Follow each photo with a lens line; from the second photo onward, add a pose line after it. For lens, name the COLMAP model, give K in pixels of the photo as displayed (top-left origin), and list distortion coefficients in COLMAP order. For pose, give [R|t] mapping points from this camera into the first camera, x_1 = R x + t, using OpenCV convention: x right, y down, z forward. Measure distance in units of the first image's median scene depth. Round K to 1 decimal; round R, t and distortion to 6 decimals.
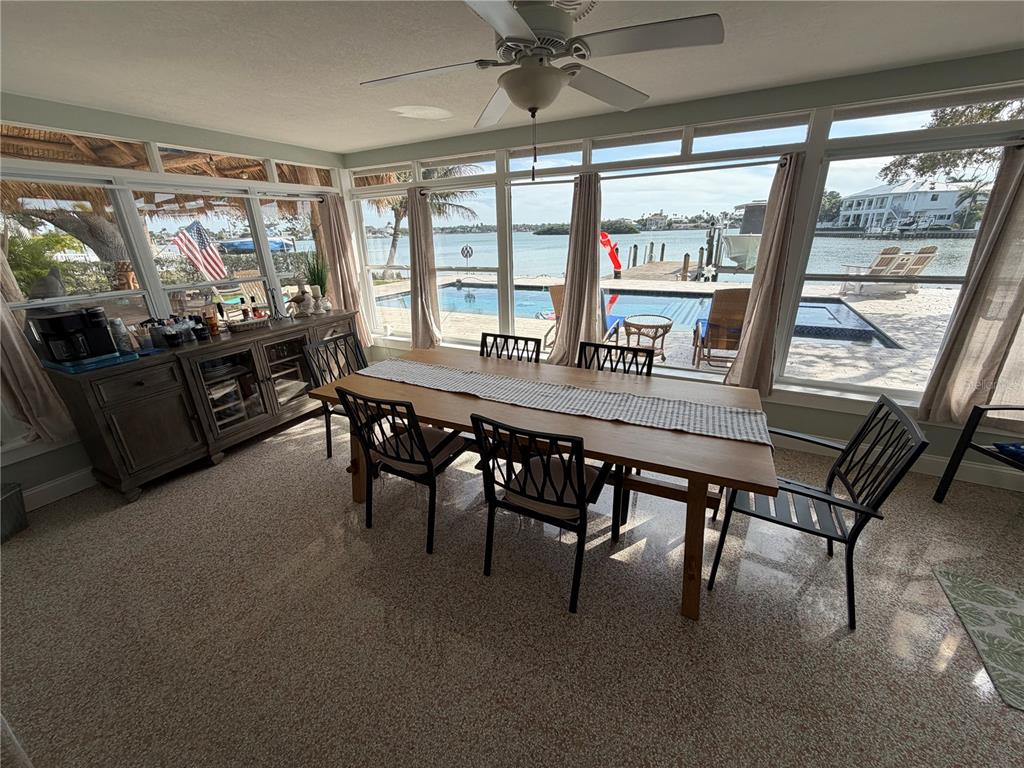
lens RADIAL K [[405.7, 0, 512.0], [0, 405.7, 384.0], [0, 0, 1]] dist [-0.000741, -0.000096]
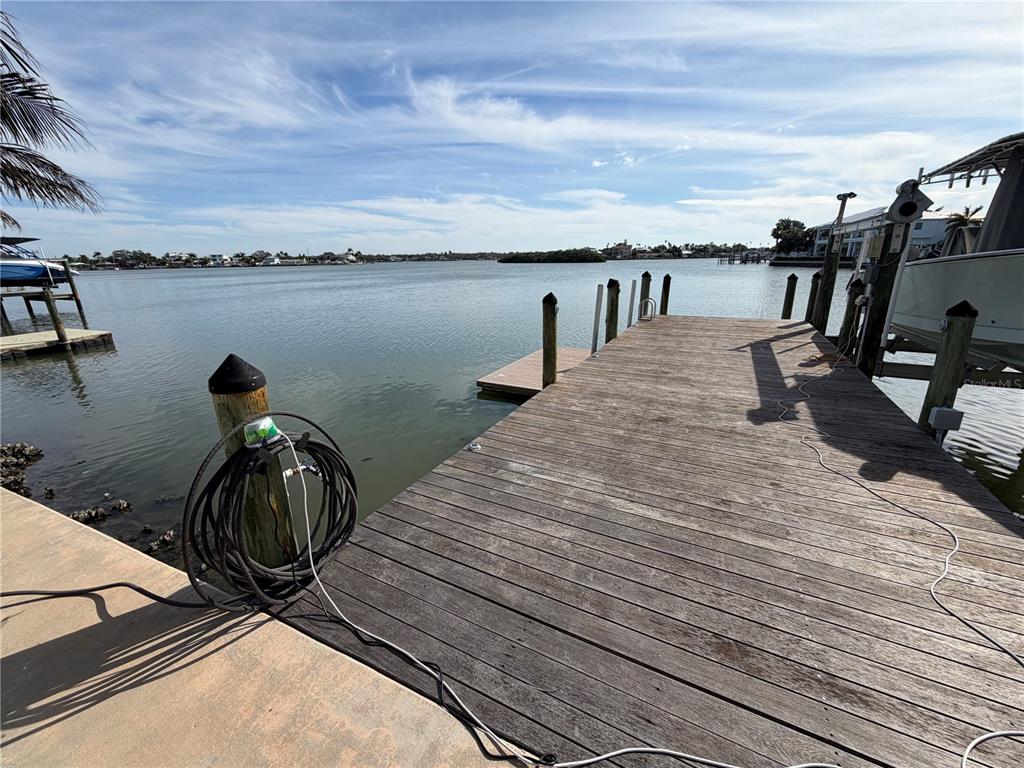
lens RADIAL K [[407.6, 0, 509.5], [0, 407.6, 384.9], [0, 0, 1]] dist [0.000959, -0.000009]
pose [[0.997858, -0.012109, 0.064284, 0.264336], [0.016023, 0.998026, -0.060718, -0.331362], [-0.063422, 0.061618, 0.996083, 0.912614]]
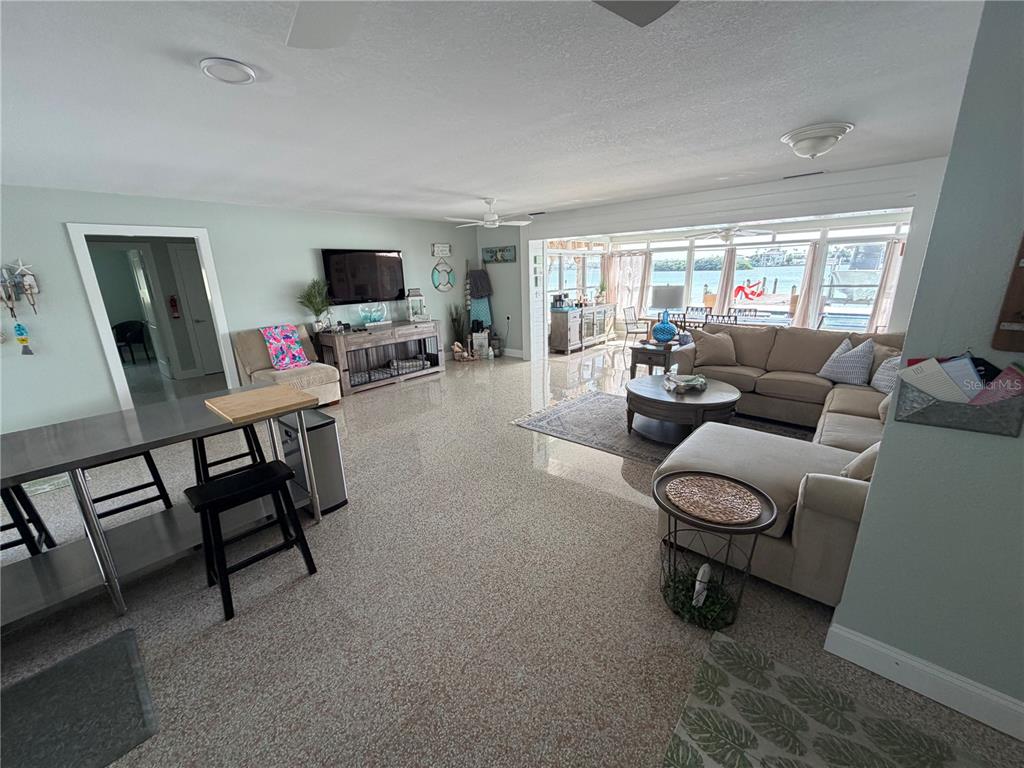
lens RADIAL K [[407.6, 0, 509.5], [0, 407.6, 384.9], [0, 0, 1]] dist [0.000959, -0.000009]
pose [[0.972772, 0.068416, -0.221434, -0.508787], [-0.085256, 0.994077, -0.067397, 0.598949], [0.215511, 0.084440, 0.972844, -1.608417]]
